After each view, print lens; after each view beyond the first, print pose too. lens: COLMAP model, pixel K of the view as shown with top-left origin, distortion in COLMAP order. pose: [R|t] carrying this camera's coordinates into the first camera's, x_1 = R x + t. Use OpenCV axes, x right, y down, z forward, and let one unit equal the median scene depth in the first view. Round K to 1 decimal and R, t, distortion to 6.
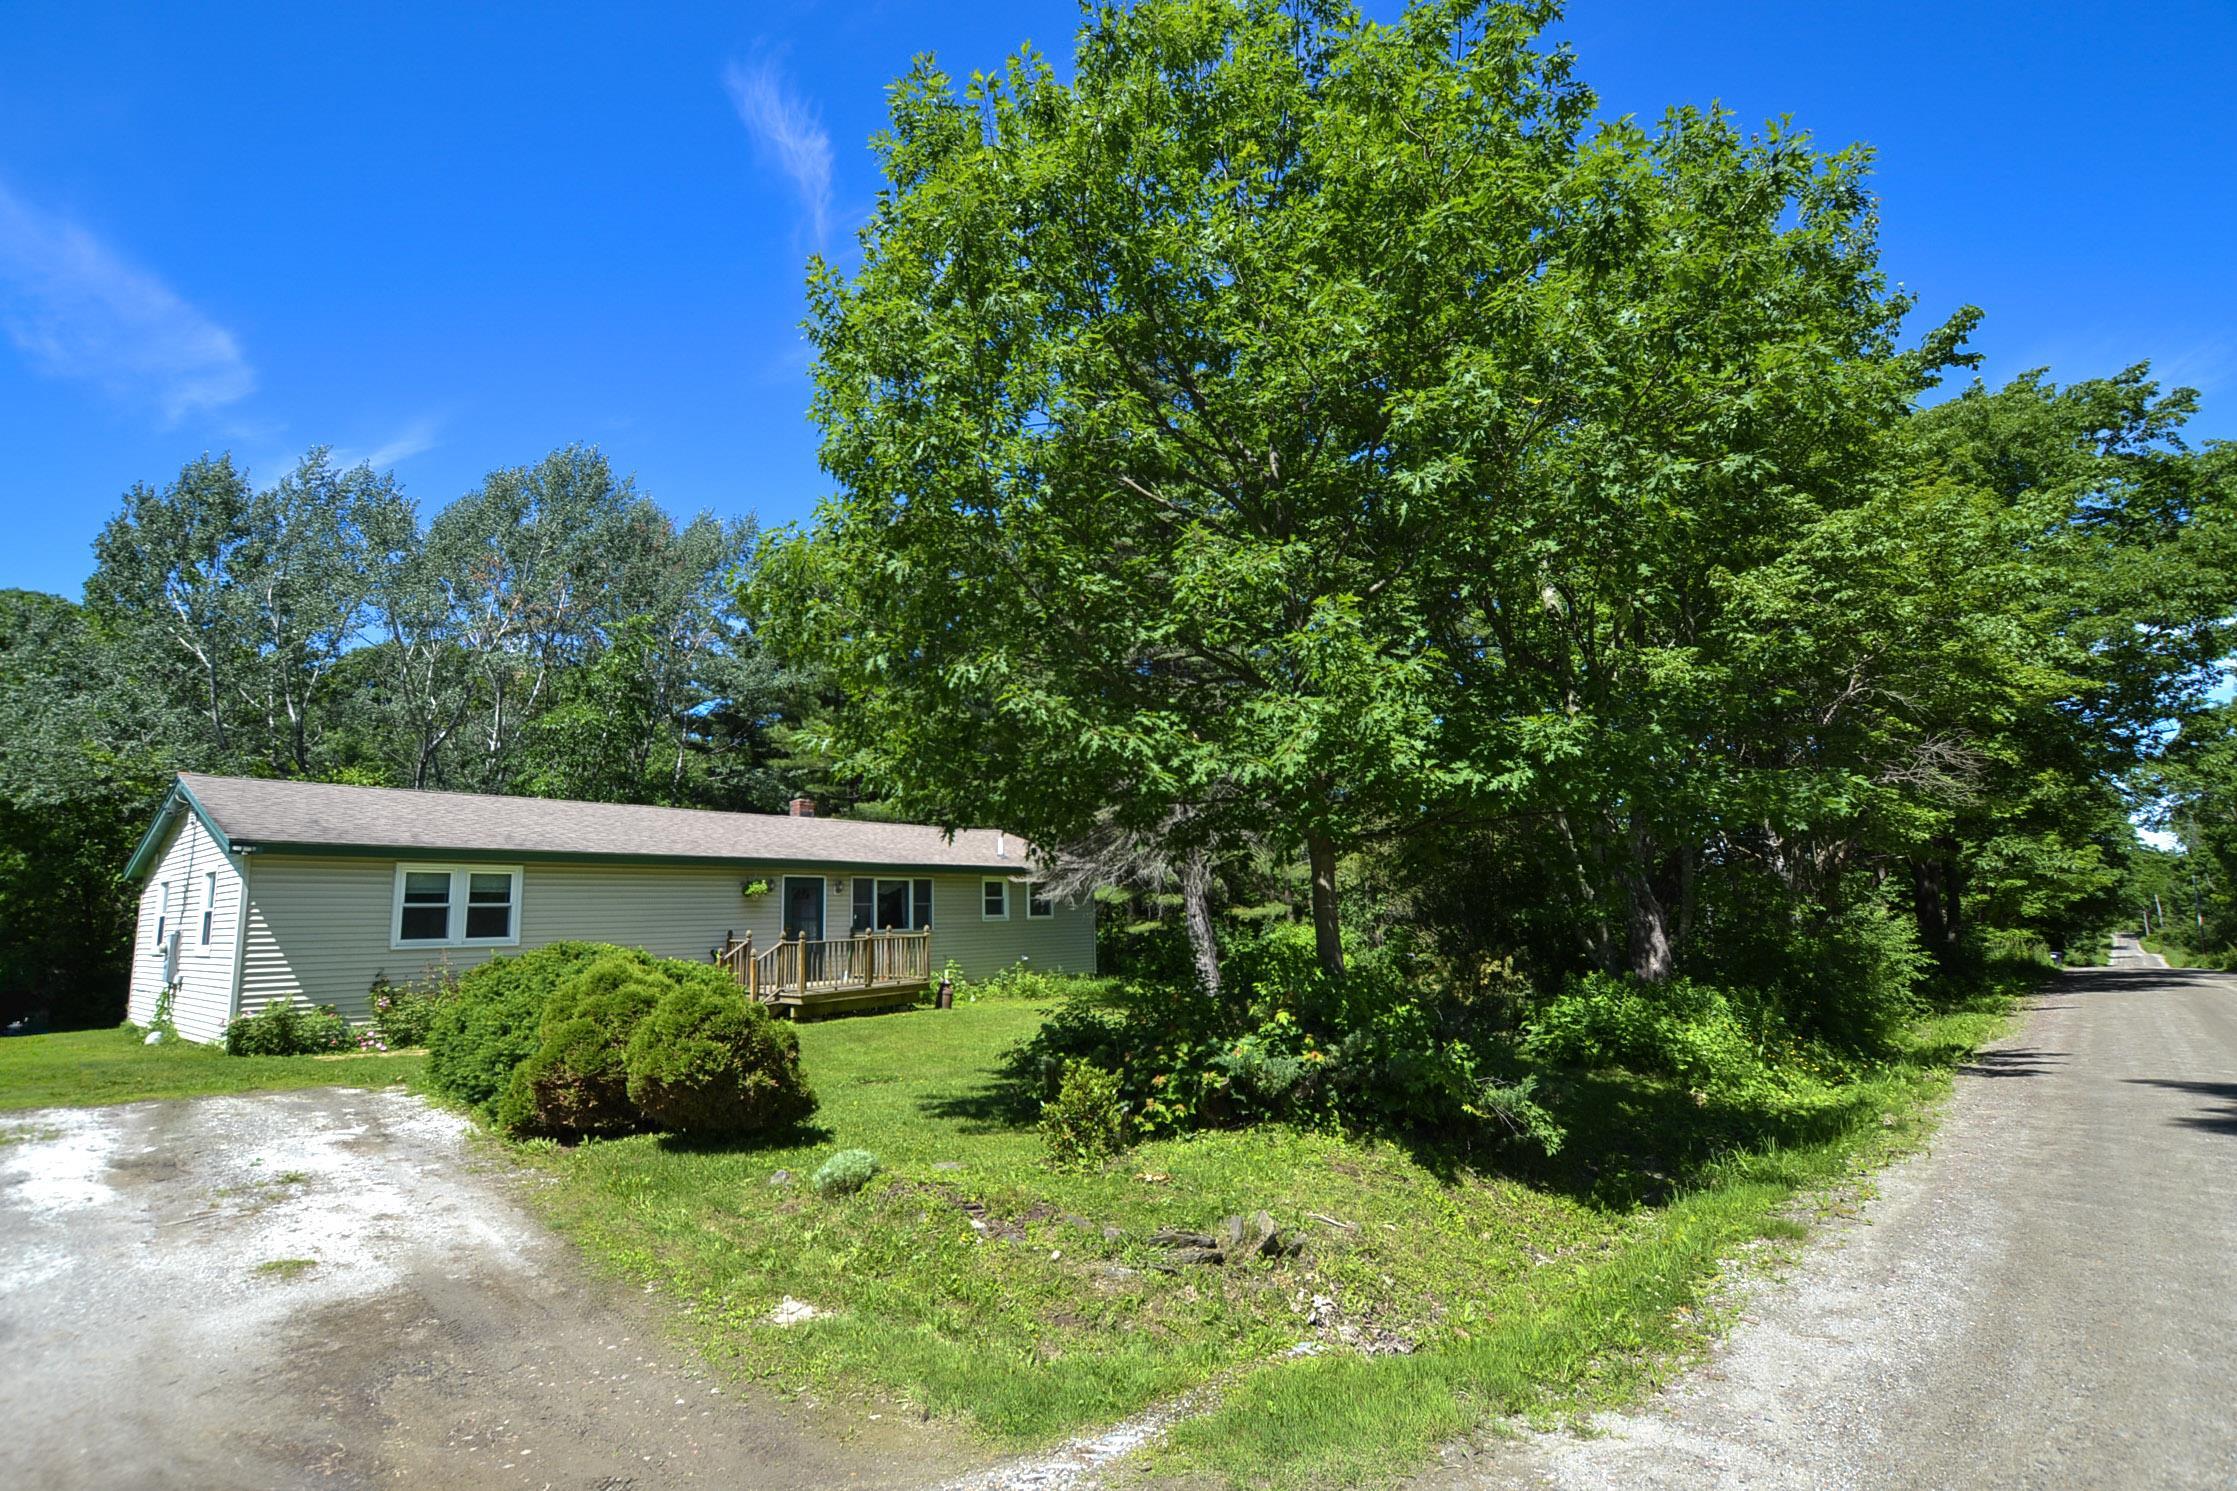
lens RADIAL K [[1001.7, 0, 1098.2], [0, 1001.7, 753.5], [0, 0, 1]] dist [-0.039203, 0.004517]
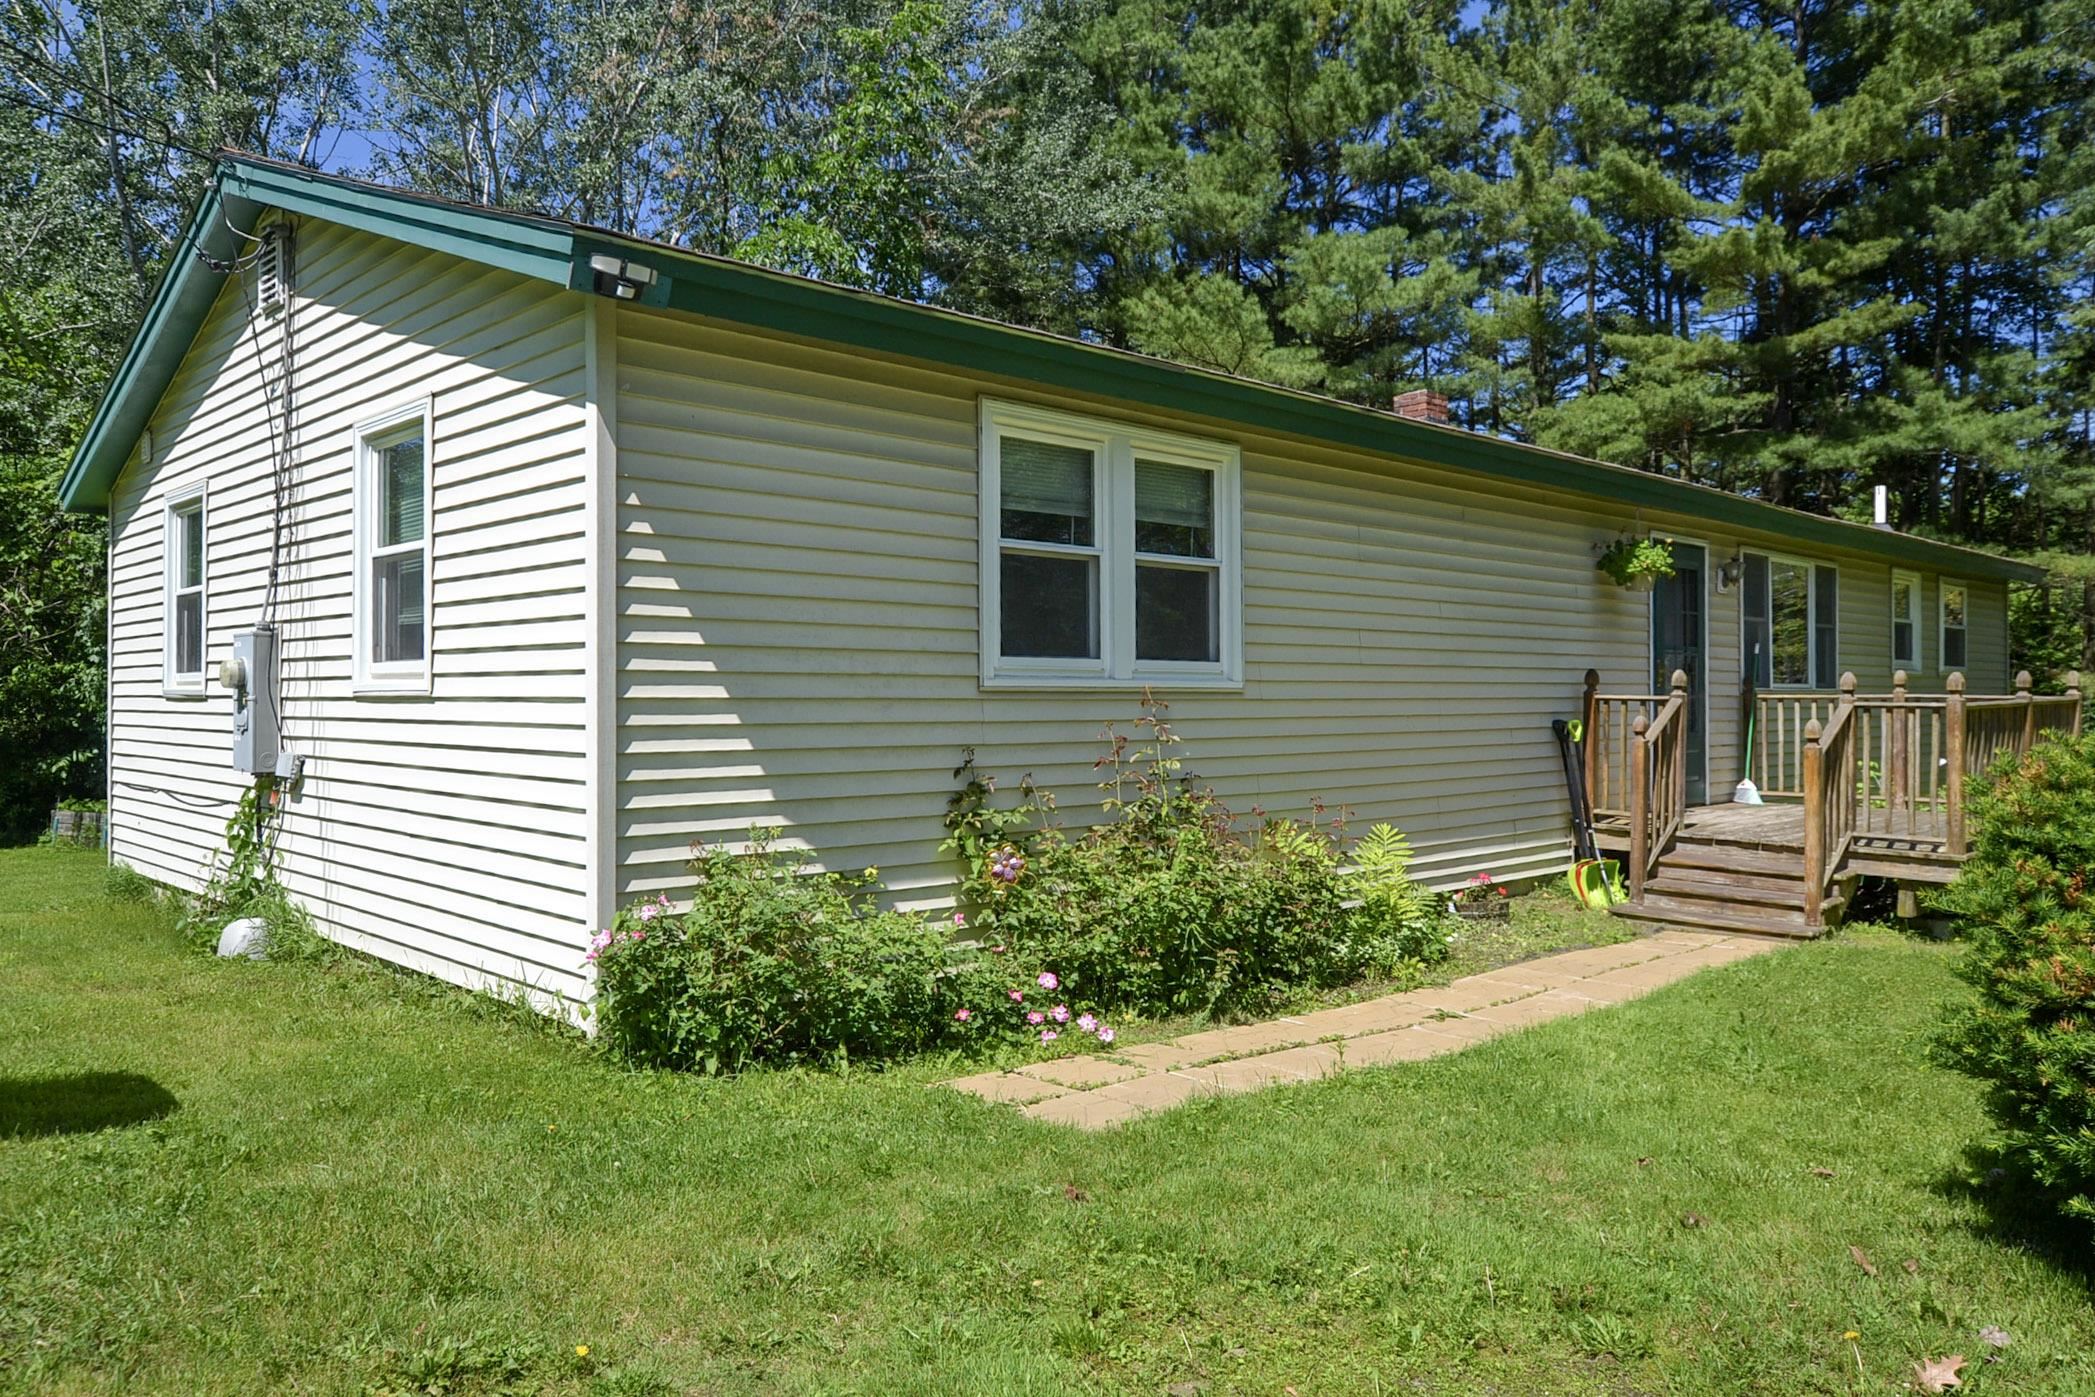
lens RADIAL K [[1447.7, 0, 1046.0], [0, 1447.7, 698.8], [0, 0, 1]] dist [-0.014243, -0.001332]
pose [[0.991000, 0.031584, -0.130084, -0.473052], [-0.009667, 0.986115, 0.165783, 0.095013], [0.133514, -0.163034, 0.977545, 0.416697]]
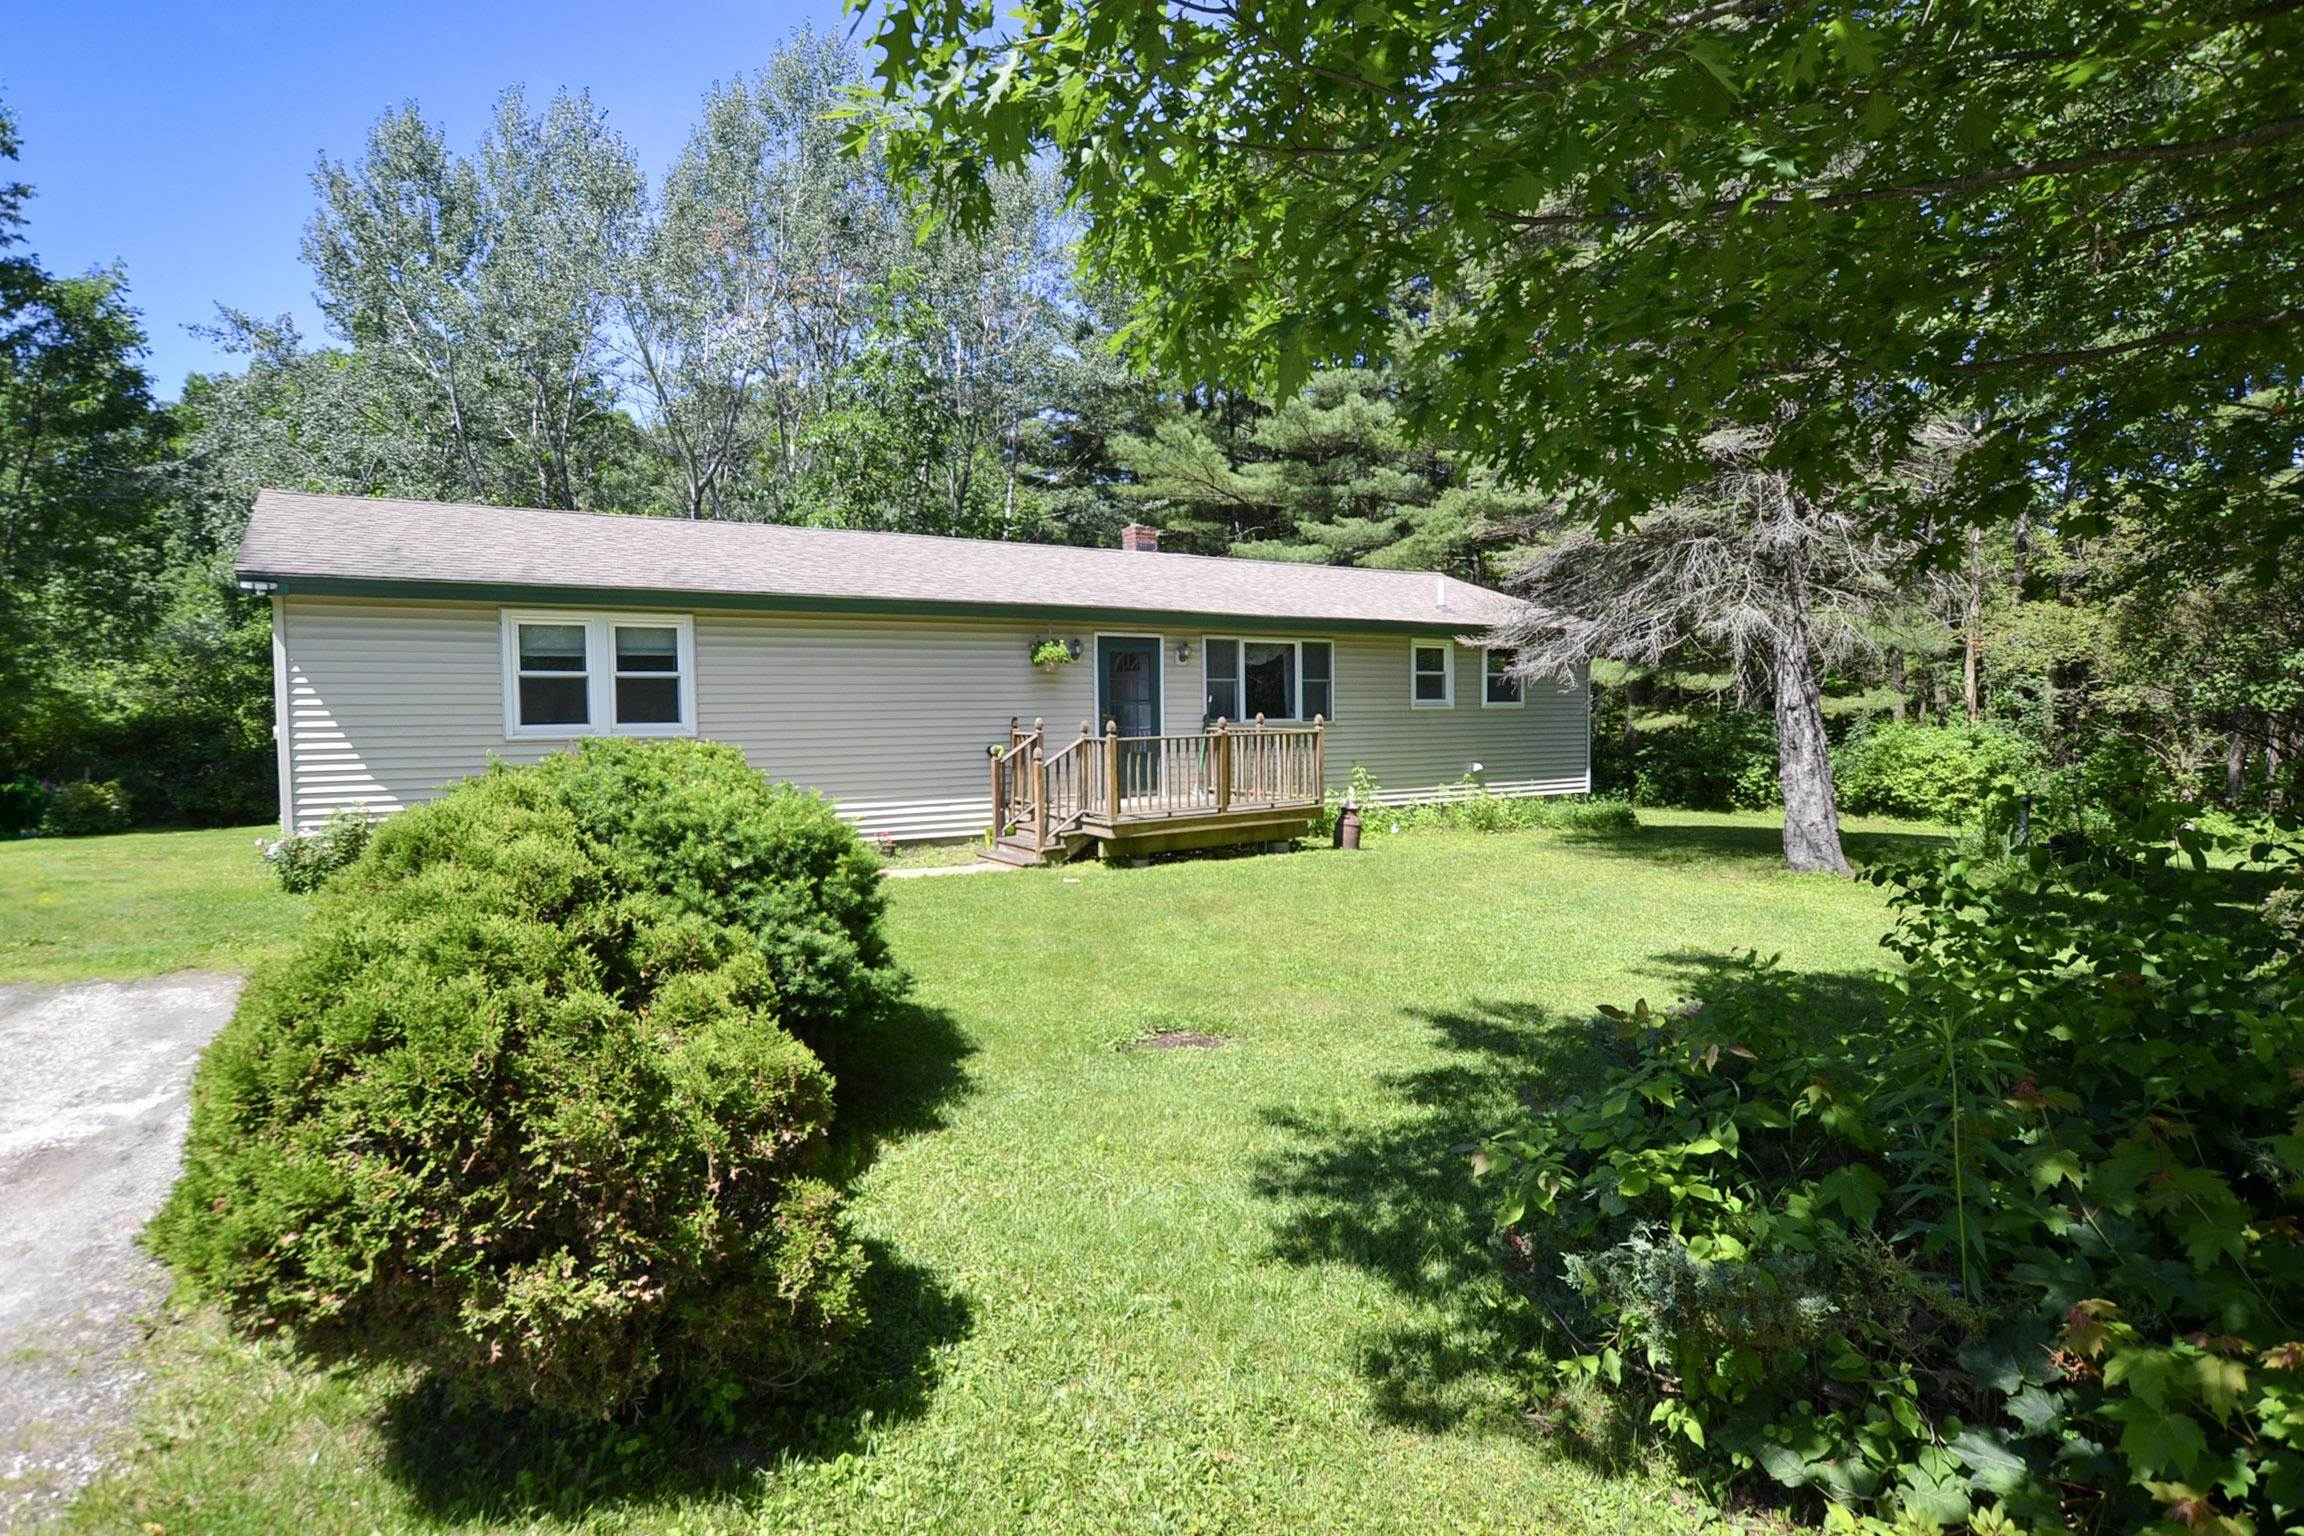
lens RADIAL K [[1200.6, 0, 1154.8], [0, 1200.6, 780.3], [0, 0, 1]] dist [-0.020611, -0.000137]
pose [[0.948513, 0.037508, -0.314509, -0.034658], [0.034012, 0.975161, 0.218871, 0.047235], [0.314906, -0.218299, 0.923677, 0.281918]]
